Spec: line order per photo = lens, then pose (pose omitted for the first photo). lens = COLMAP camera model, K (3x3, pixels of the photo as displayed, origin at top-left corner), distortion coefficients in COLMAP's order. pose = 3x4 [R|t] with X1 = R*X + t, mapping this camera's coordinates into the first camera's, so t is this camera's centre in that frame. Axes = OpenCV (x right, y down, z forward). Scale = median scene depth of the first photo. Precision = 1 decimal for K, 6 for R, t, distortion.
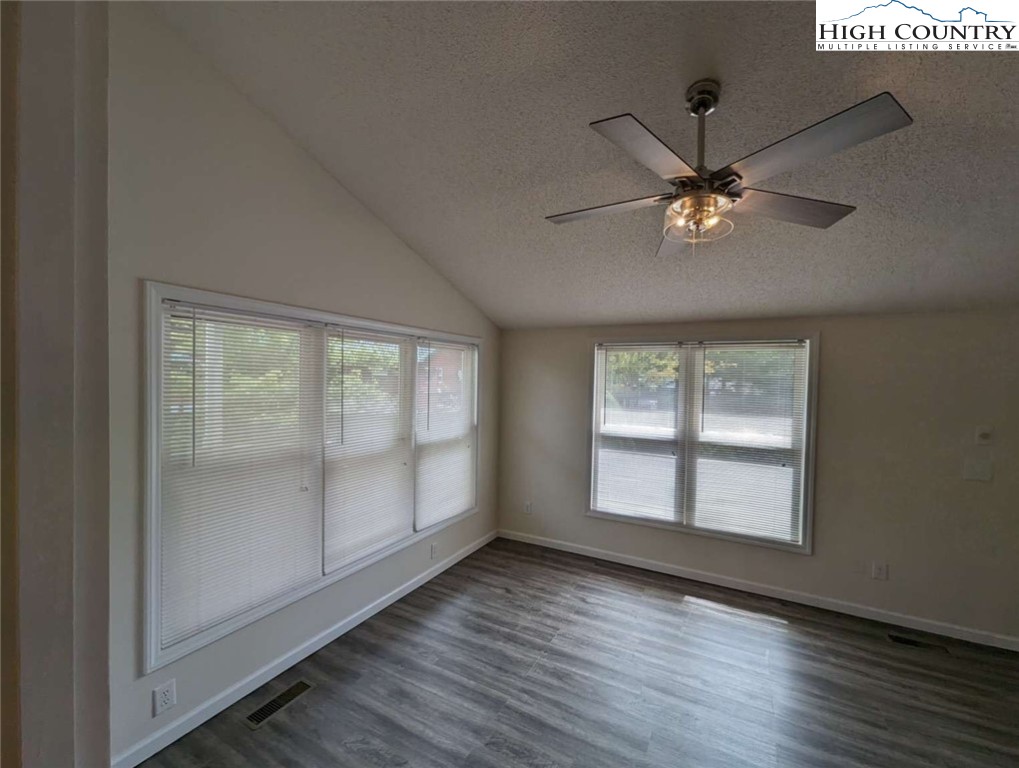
lens RADIAL K [[422.7, 0, 515.5], [0, 422.7, 392.0], [0, 0, 1]] dist [0.003590, -0.001667]
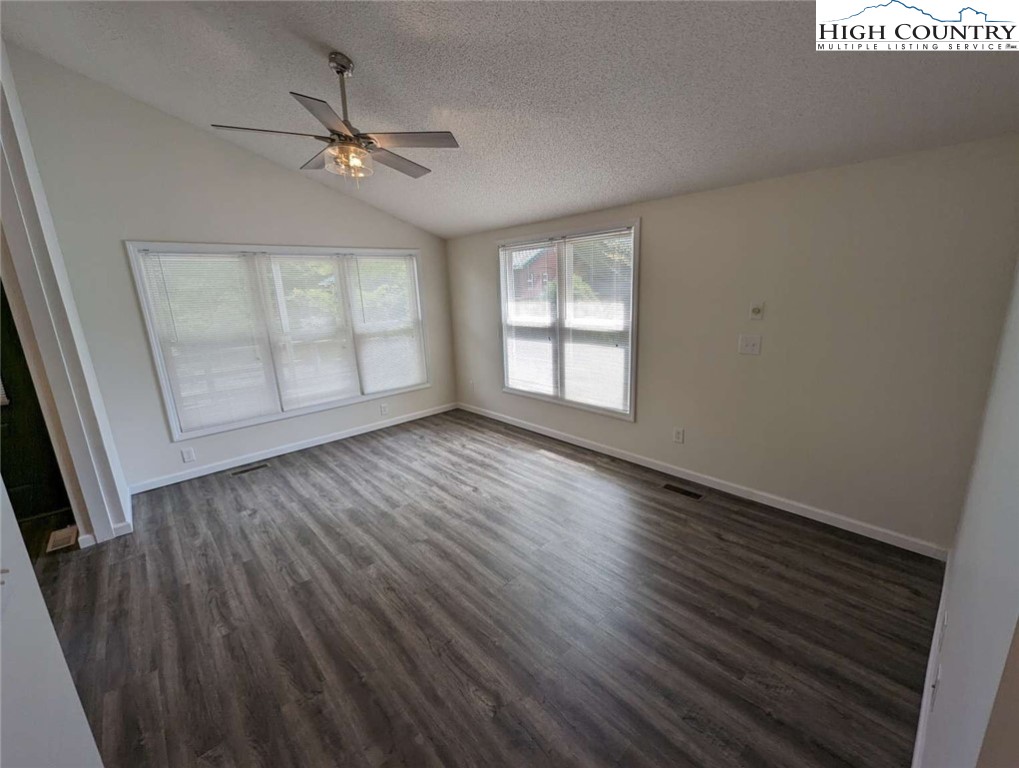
lens RADIAL K [[422.7, 0, 514.6], [0, 422.7, 390.7], [0, 0, 1]] dist [0.003590, -0.001667]
pose [[0.940822, 0.024907, -0.337986, 0.764352], [0.048759, 0.976972, 0.207723, 0.042735], [0.335376, -0.211910, 0.917942, -0.156808]]
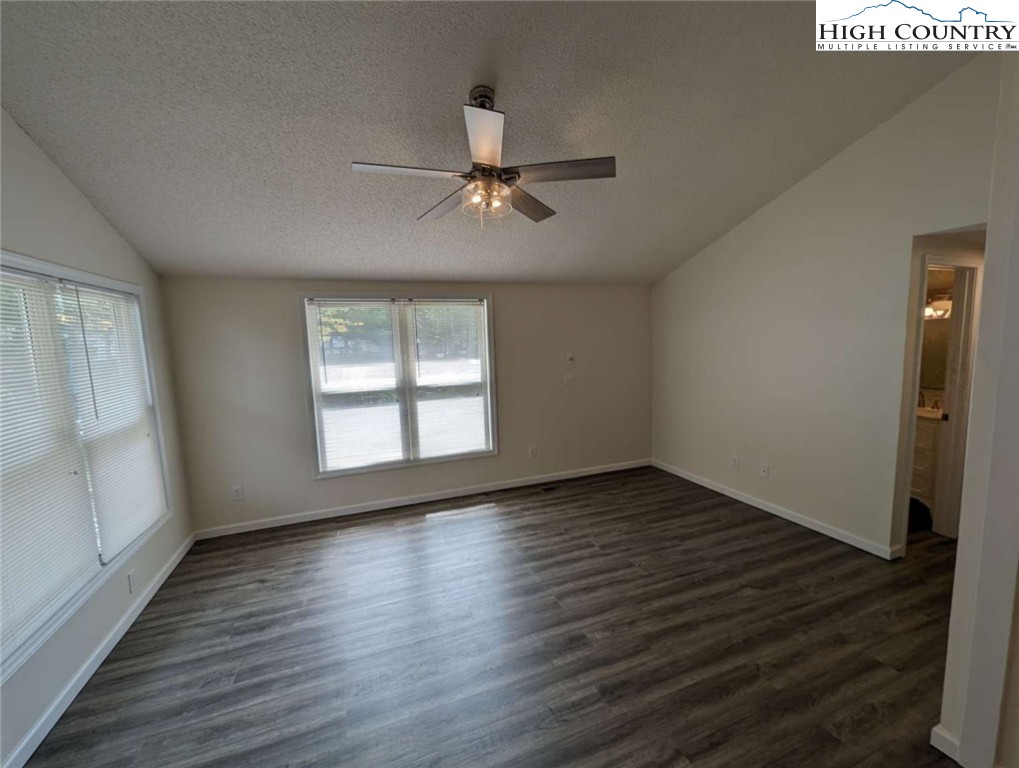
lens RADIAL K [[422.7, 0, 512.7], [0, 422.7, 391.1], [0, 0, 1]] dist [0.003590, -0.001667]
pose [[0.652497, -0.133981, 0.745853, -0.288417], [0.066586, 0.990576, 0.119690, 0.008555], [-0.754860, -0.028434, 0.655269, 0.043727]]
